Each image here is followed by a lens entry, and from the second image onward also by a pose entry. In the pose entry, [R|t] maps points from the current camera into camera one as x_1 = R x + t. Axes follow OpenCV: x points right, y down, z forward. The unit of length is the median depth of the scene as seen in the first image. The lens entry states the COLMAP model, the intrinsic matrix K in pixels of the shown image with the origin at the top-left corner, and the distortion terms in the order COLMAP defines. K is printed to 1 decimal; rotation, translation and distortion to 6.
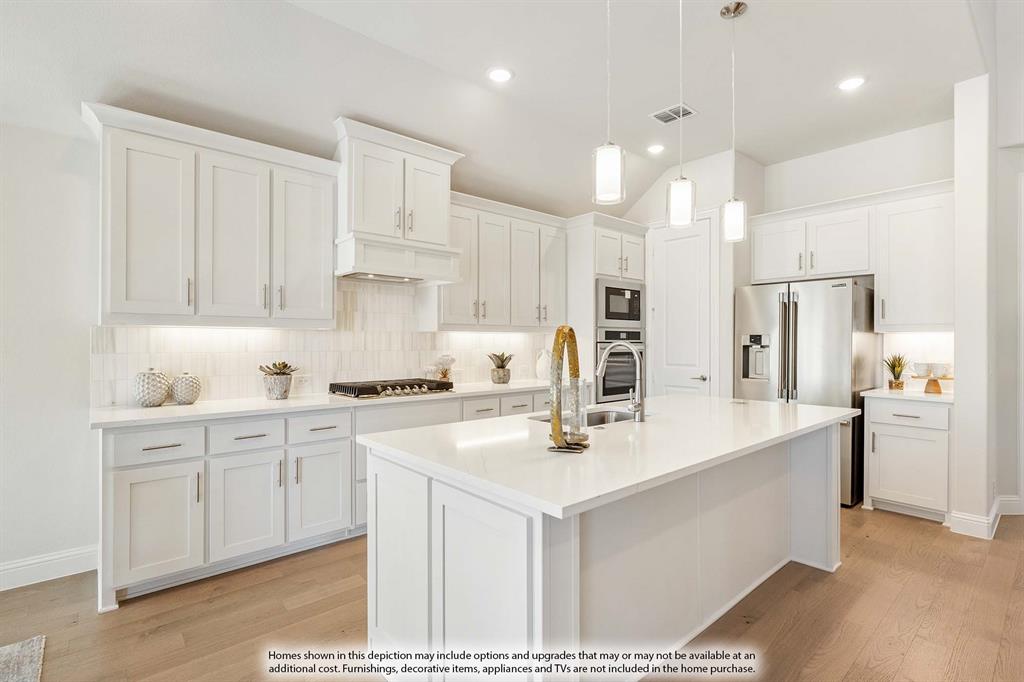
lens RADIAL K [[490.3, 0, 537.4], [0, 490.3, 342.0], [0, 0, 1]] dist [-0.001862, -0.000296]
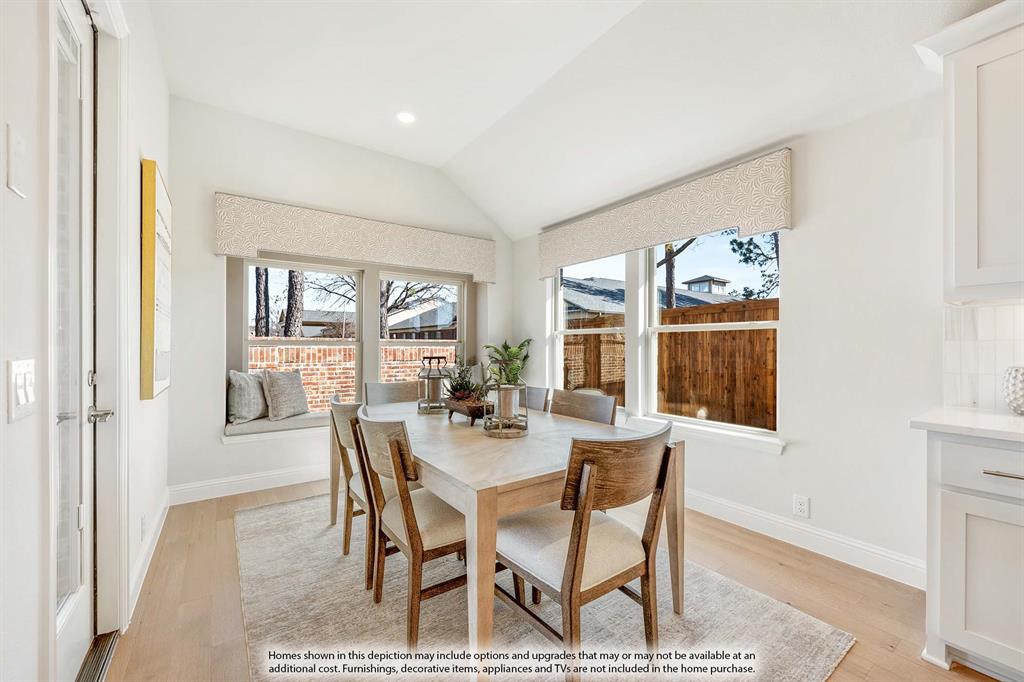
lens RADIAL K [[405.6, 0, 507.8], [0, 405.6, 343.4], [0, 0, 1]] dist [-0.000692, -0.000113]
pose [[-0.135361, -0.003144, -0.990791, -0.092958], [-0.002800, 0.999992, -0.002791, 0.026094], [0.990792, 0.002396, -0.135369, 0.276562]]
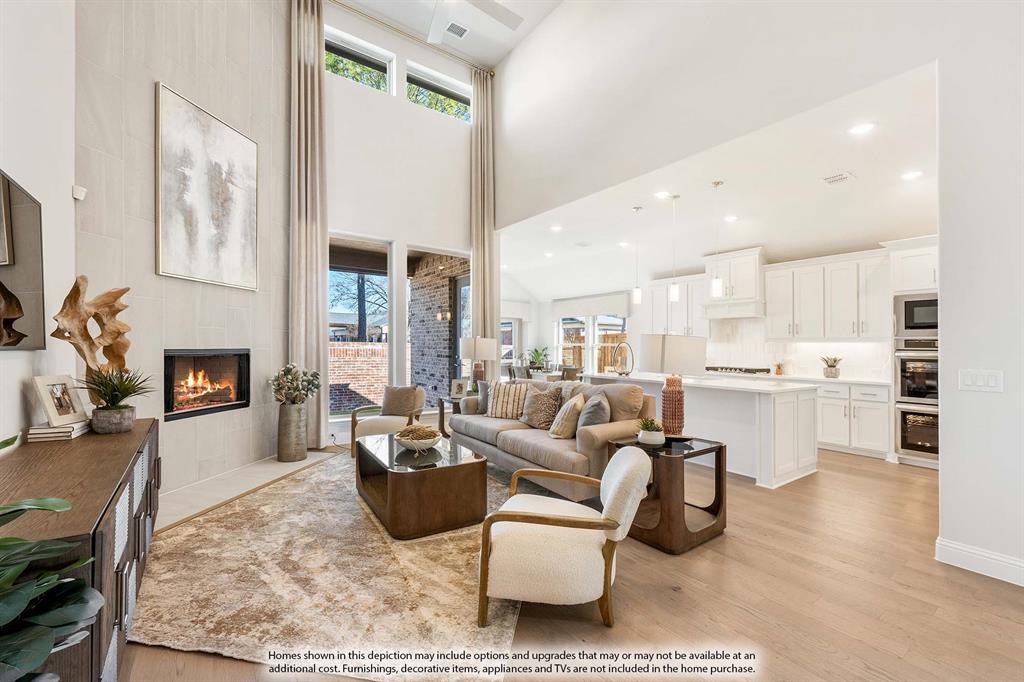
lens RADIAL K [[427.9, 0, 515.2], [0, 427.9, 333.0], [0, 0, 1]] dist [0.000085, -0.000101]
pose [[-0.114912, -0.032744, -0.992836, 1.746481], [-0.012478, 0.999425, -0.031517, 0.005235], [0.993297, 0.008767, -0.115255, 0.296009]]
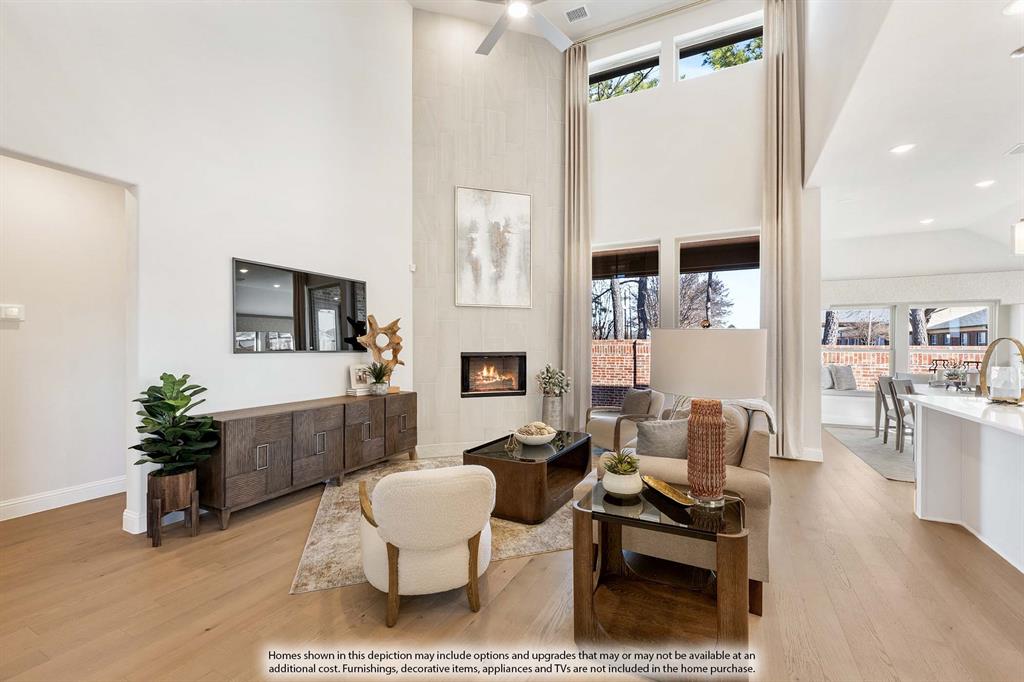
lens RADIAL K [[421.0, 0, 514.2], [0, 421.0, 346.9], [0, 0, 1]] dist [-0.001306, -0.000339]
pose [[-0.938378, -0.000043, -0.345611, 1.180223], [-0.002322, 0.999978, 0.006181, -0.006799], [0.345603, 0.006603, -0.938358, 0.946186]]
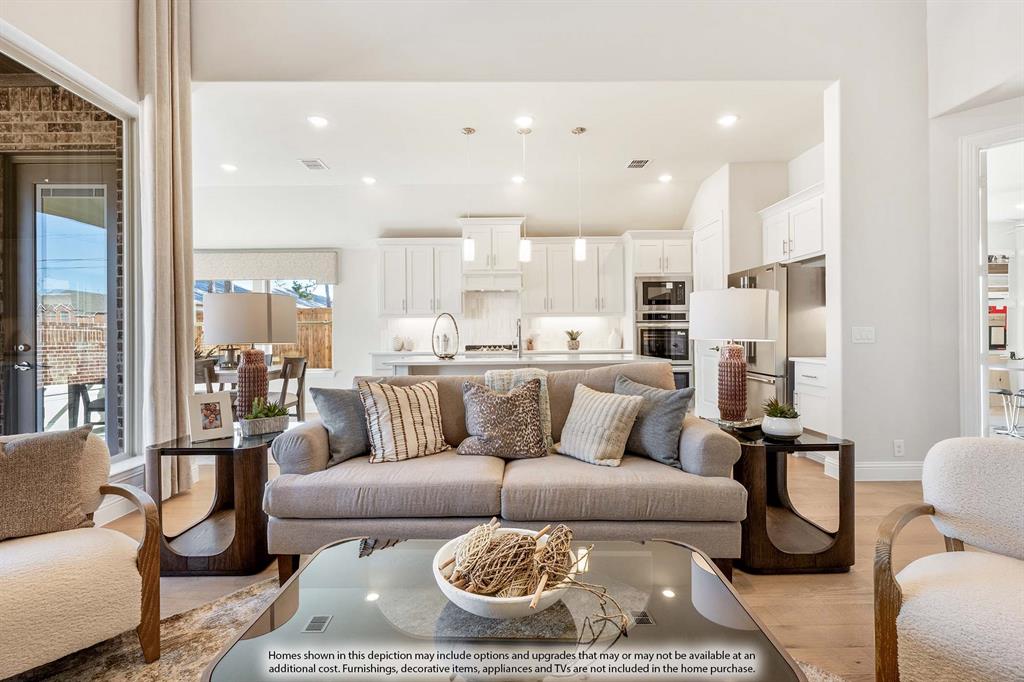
lens RADIAL K [[457.5, 0, 507.0], [0, 457.5, 333.1], [0, 0, 1]] dist [-0.000521, -0.000134]
pose [[0.743998, -0.010119, -0.668105, 1.013922], [0.010693, 0.999938, -0.003237, 0.046076], [0.668096, -0.004736, 0.744060, -0.316534]]
